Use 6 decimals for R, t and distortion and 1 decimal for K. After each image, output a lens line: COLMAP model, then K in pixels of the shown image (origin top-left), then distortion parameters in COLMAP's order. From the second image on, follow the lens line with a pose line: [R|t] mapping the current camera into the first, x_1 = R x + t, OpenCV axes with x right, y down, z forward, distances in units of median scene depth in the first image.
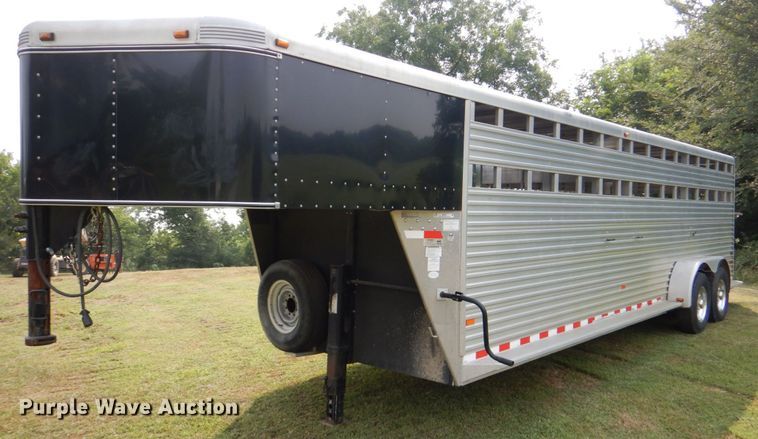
lens RADIAL K [[610.6, 0, 377.7], [0, 610.6, 224.8], [0, 0, 1]] dist [-0.000765, 0.014099]
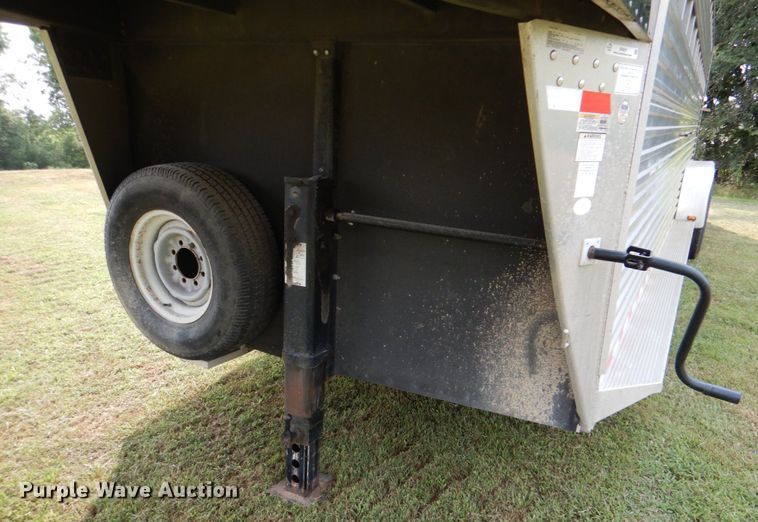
lens RADIAL K [[588.2, 0, 408.6], [0, 588.2, 307.5], [0, 0, 1]] dist [0.021087, -0.010607]
pose [[0.955754, -0.062858, 0.287373, -0.110409], [-0.024704, 0.956303, 0.291333, 0.027191], [-0.293128, -0.285542, 0.912437, 0.519854]]
